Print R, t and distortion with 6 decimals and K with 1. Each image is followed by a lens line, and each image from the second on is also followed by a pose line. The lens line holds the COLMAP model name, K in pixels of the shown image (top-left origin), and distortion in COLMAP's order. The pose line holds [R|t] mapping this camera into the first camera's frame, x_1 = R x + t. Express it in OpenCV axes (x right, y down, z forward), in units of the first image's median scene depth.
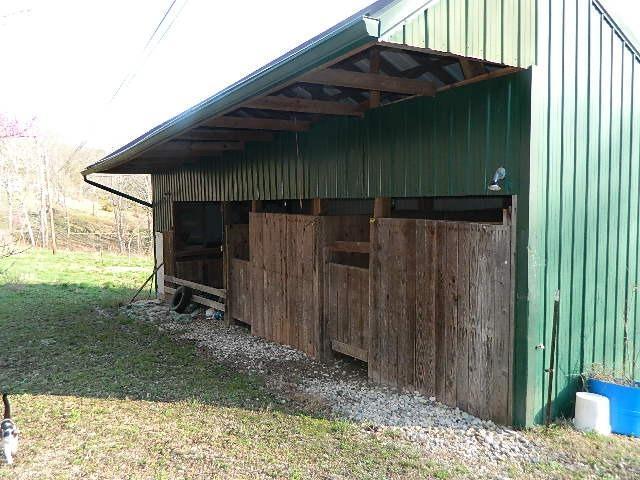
lens RADIAL K [[476.2, 0, 320.0], [0, 476.2, 240.0], [0, 0, 1]] dist [0.022550, 0.000033]
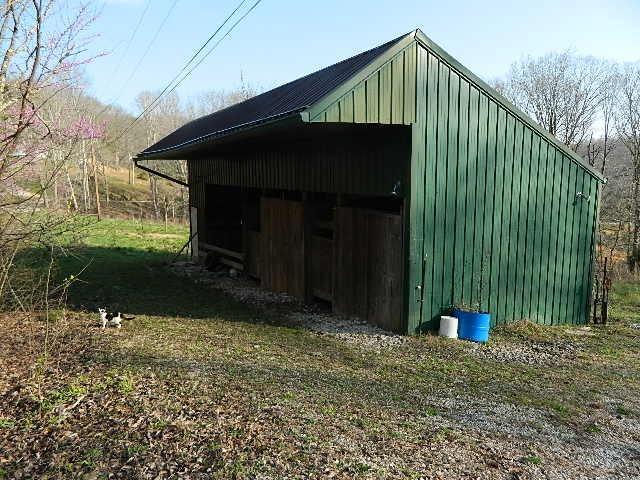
lens RADIAL K [[476.2, 0, 320.0], [0, 476.2, 240.0], [0, 0, 1]] dist [0.022550, 0.000033]
pose [[0.997968, 0.018091, -0.061089, 0.106948], [-0.014163, 0.997840, 0.064143, -0.024762], [0.062117, -0.063147, 0.996069, -0.349250]]
